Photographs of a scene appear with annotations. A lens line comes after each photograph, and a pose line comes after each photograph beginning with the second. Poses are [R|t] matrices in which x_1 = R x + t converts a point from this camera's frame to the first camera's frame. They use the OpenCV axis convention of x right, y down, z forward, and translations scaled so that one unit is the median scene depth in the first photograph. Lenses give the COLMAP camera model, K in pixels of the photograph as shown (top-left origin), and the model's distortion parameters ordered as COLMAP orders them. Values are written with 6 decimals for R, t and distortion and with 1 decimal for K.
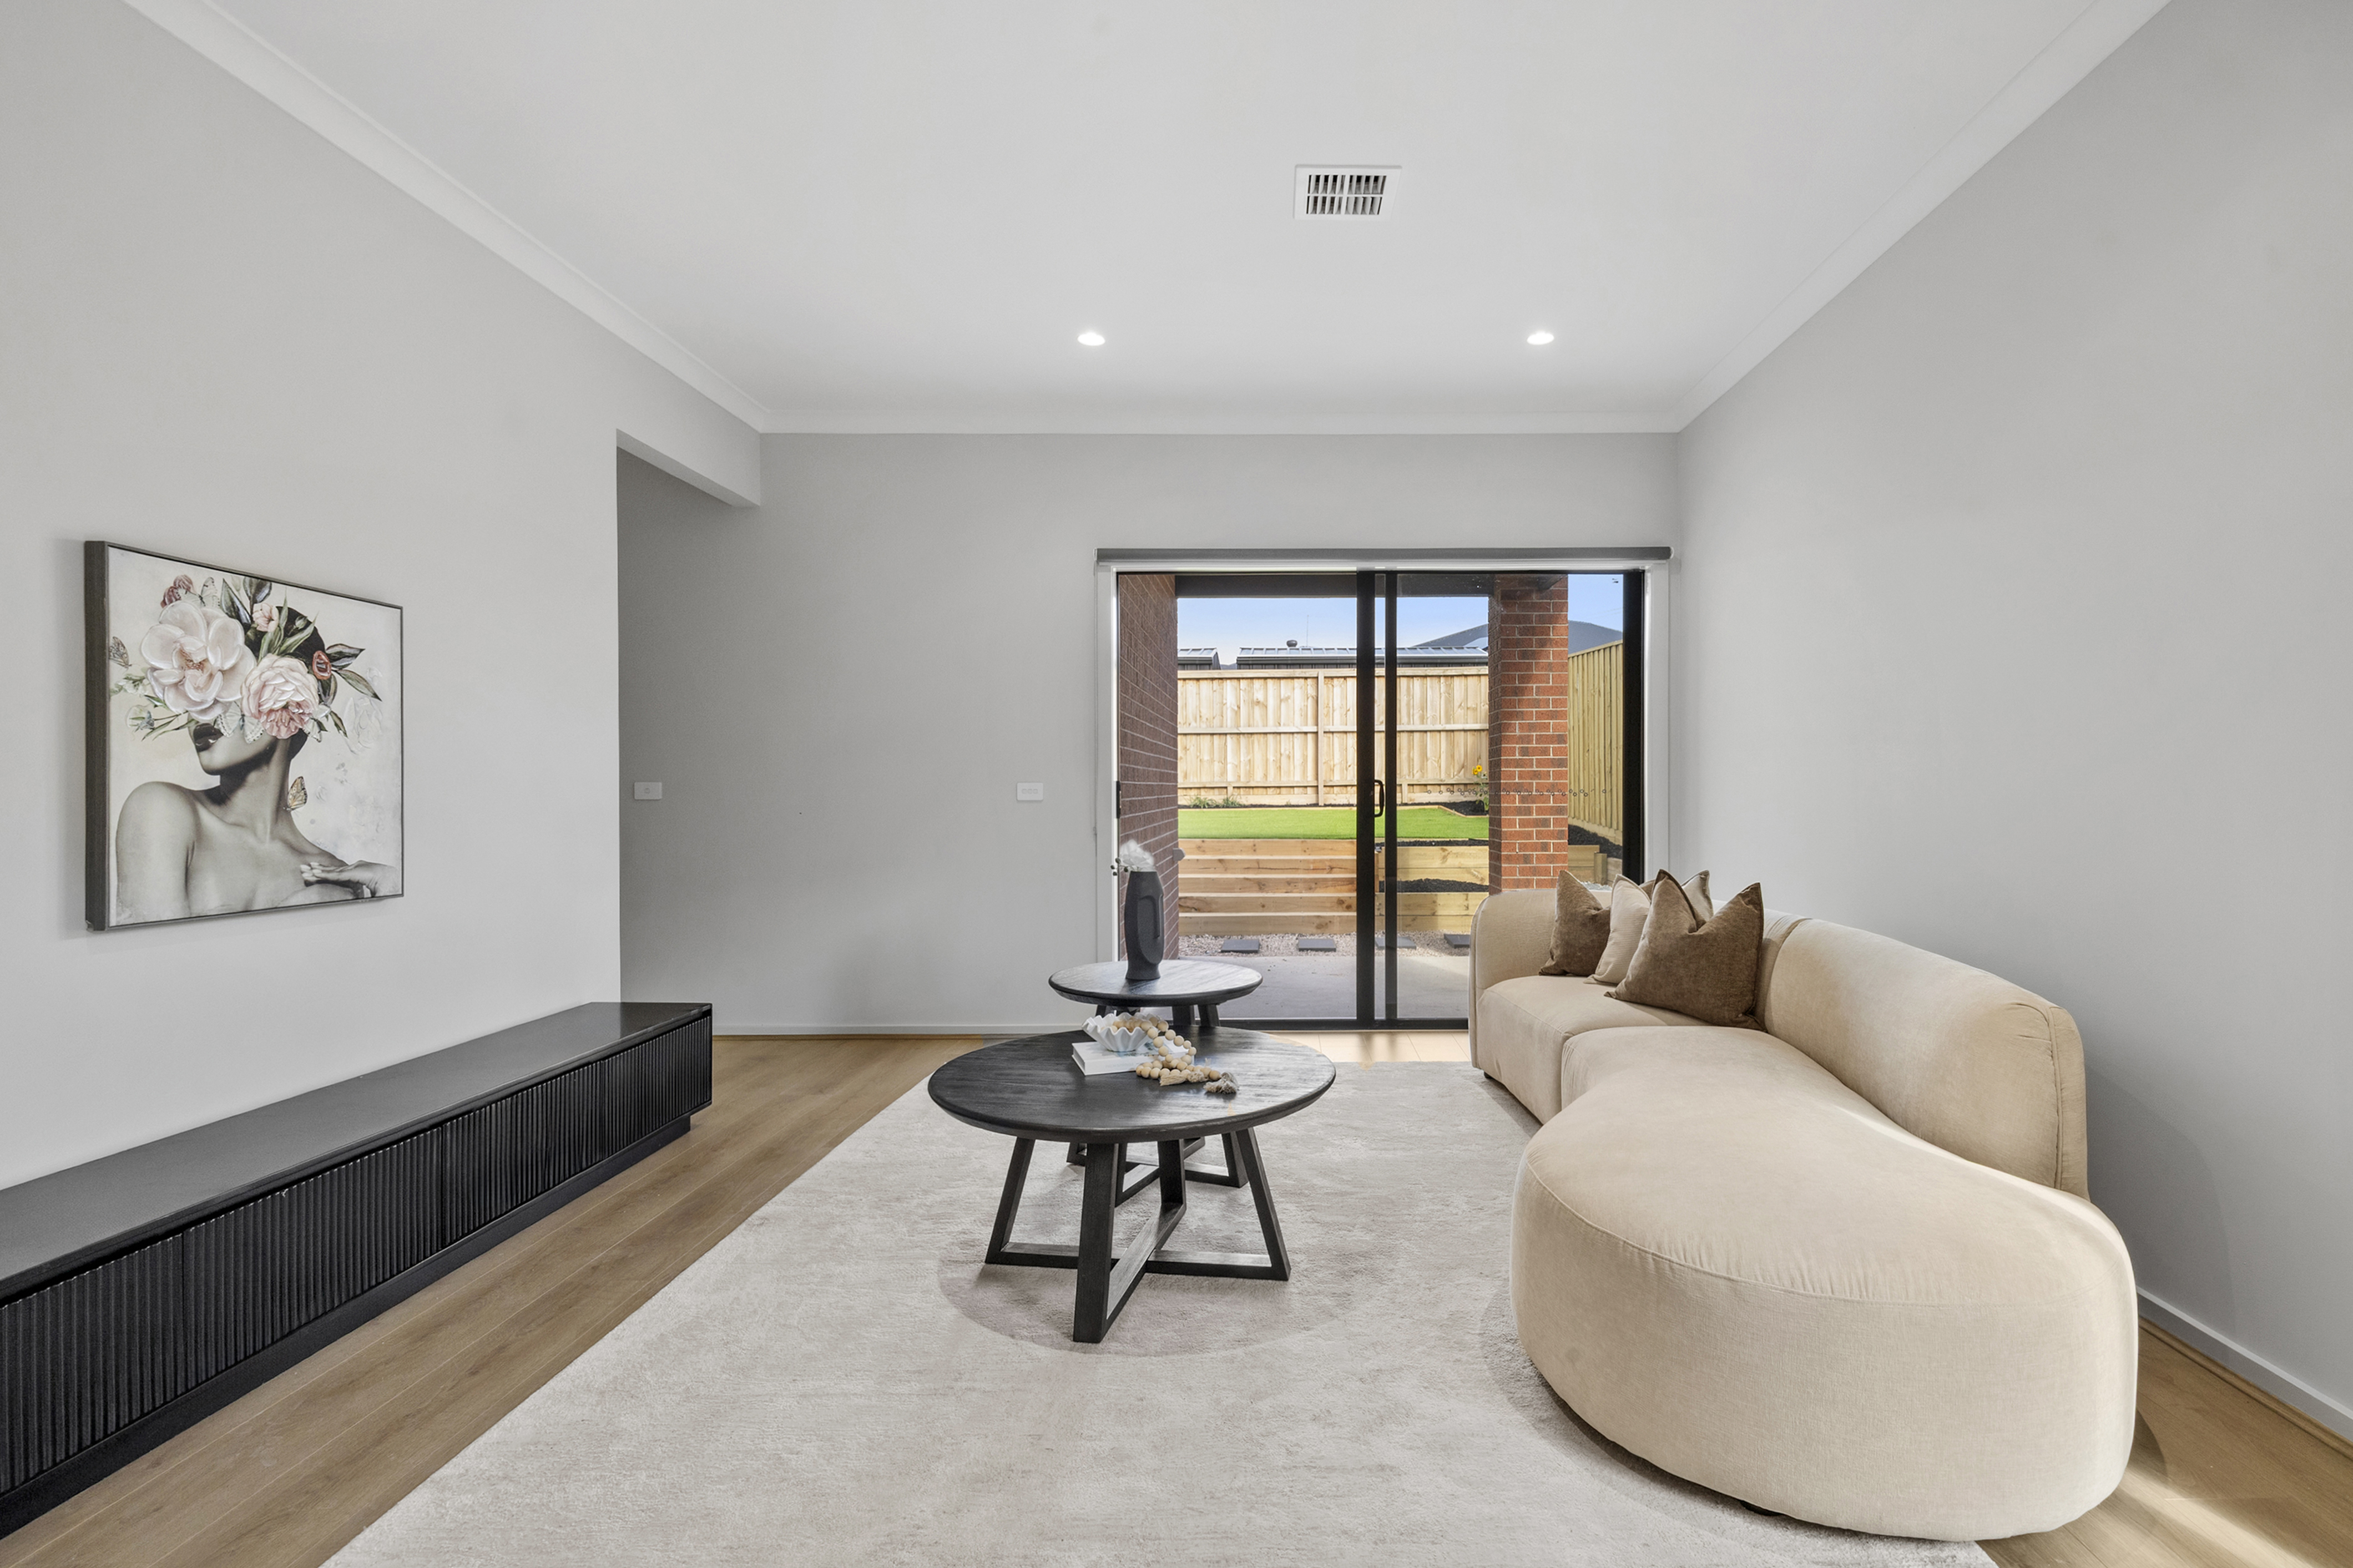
lens RADIAL K [[1089.8, 0, 1180.2], [0, 1089.8, 785.9], [0, 0, 1]] dist [0.001716, 0.000020]
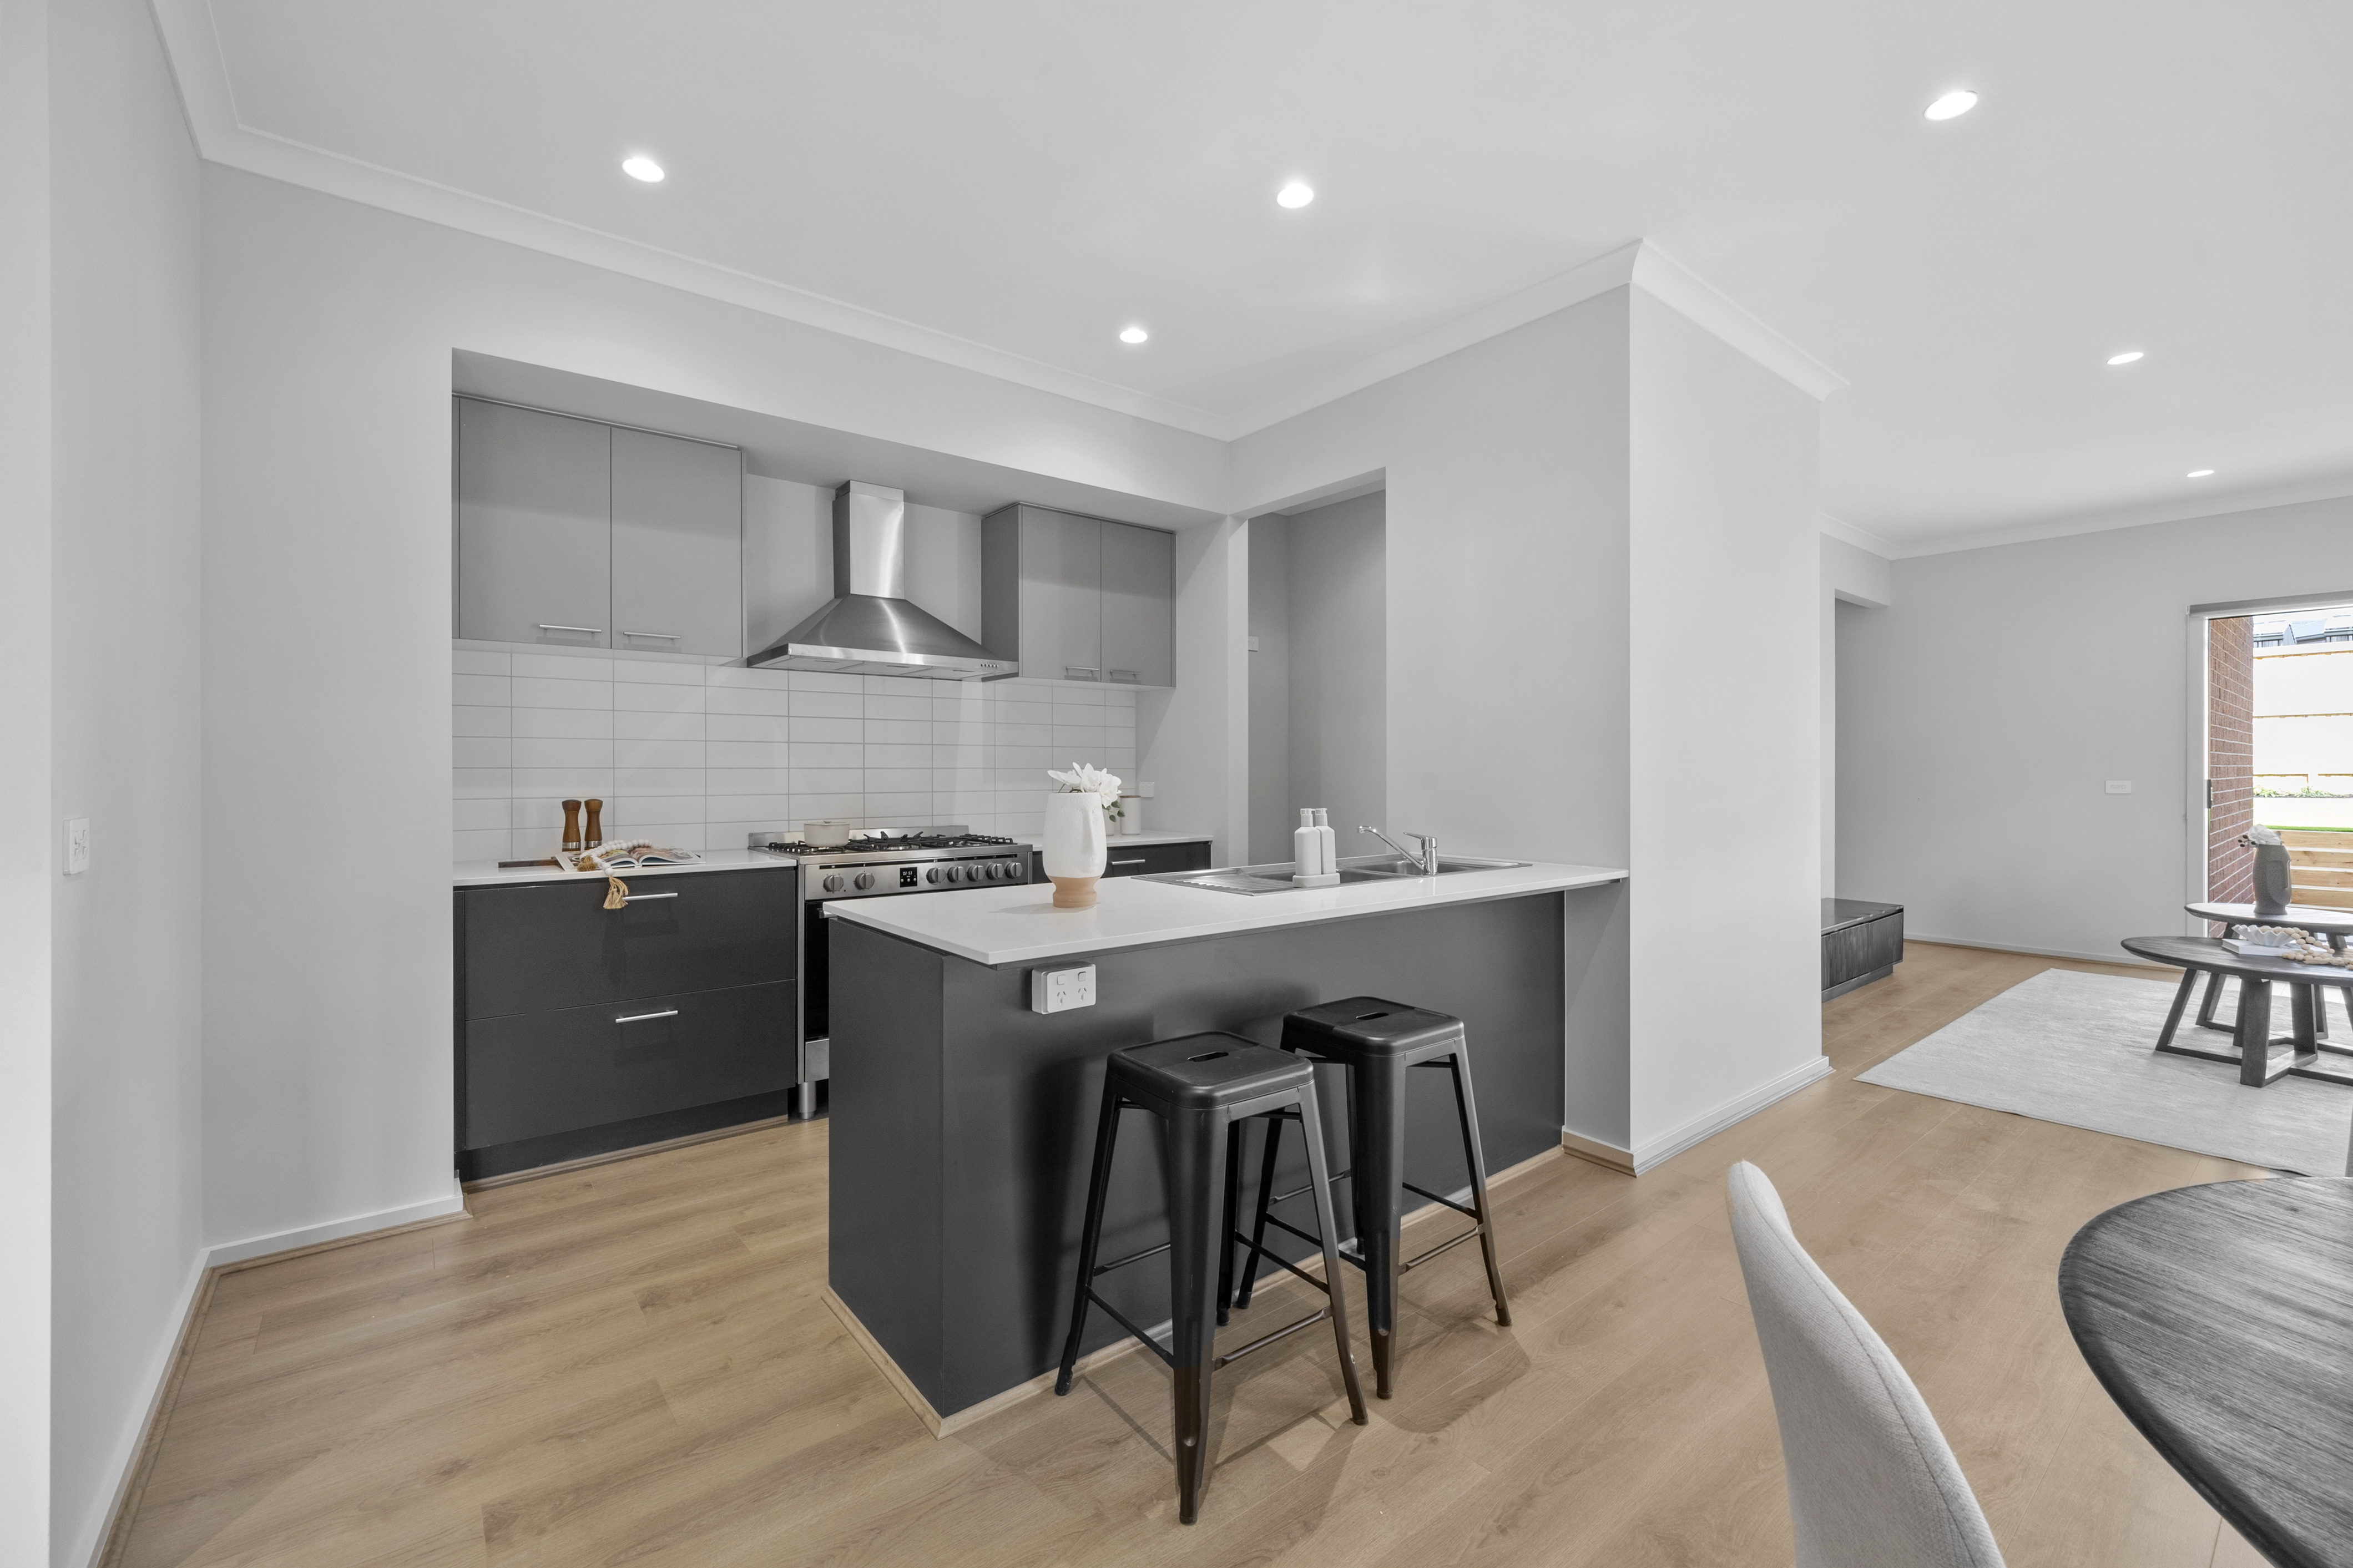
lens RADIAL K [[977.8, 0, 1177.8], [0, 977.8, 769.0], [0, 0, 1]] dist [-0.003384, 0.000254]
pose [[0.692943, 0.001210, -0.720992, -0.077318], [0.001616, 0.999993, 0.003232, -0.024391], [0.720991, -0.003405, 0.692936, -0.742053]]
